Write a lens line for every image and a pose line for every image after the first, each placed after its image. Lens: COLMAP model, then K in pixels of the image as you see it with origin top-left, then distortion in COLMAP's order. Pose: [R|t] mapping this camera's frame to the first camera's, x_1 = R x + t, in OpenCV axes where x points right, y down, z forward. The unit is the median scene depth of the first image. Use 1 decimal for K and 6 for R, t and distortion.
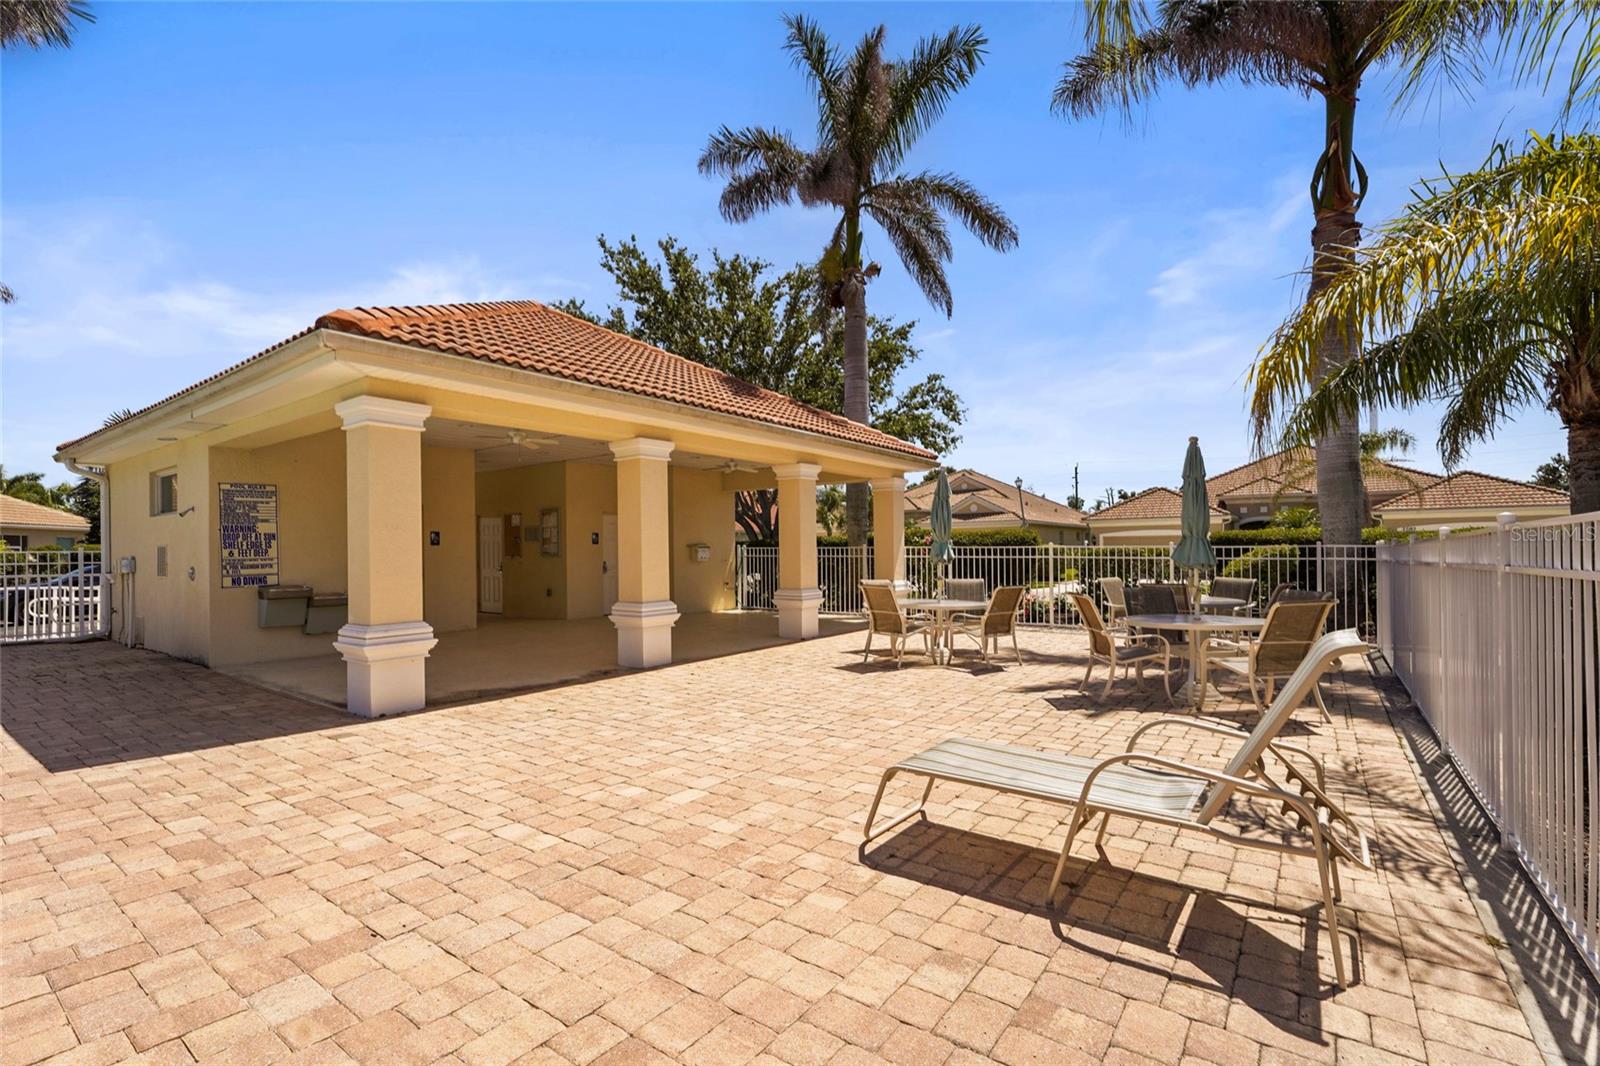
lens RADIAL K [[715.8, 0, 801.7], [0, 715.8, 554.9], [0, 0, 1]] dist [-0.001426, -0.000740]
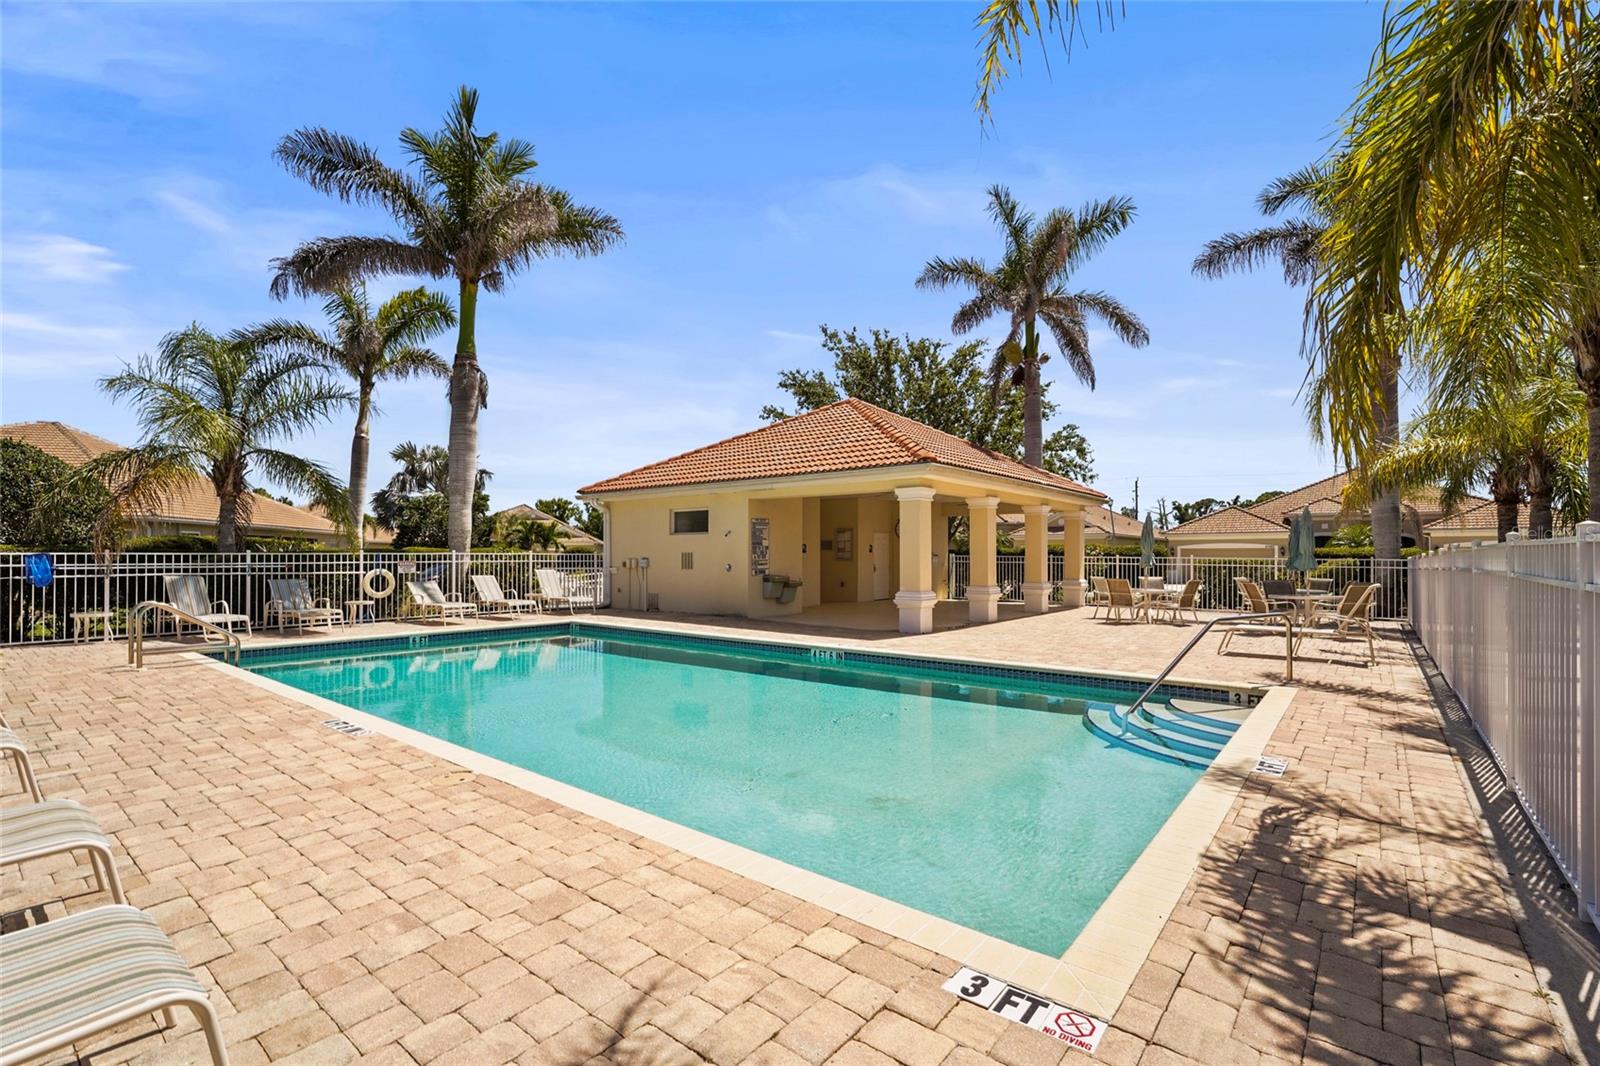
lens RADIAL K [[712.7, 0, 798.0], [0, 712.7, 553.5], [0, 0, 1]] dist [-0.009700, 0.000293]
pose [[0.998171, 0.011260, -0.059404, -0.305778], [-0.011837, 0.999886, -0.009362, 0.002556], [0.059292, 0.010048, 0.998190, -0.432726]]
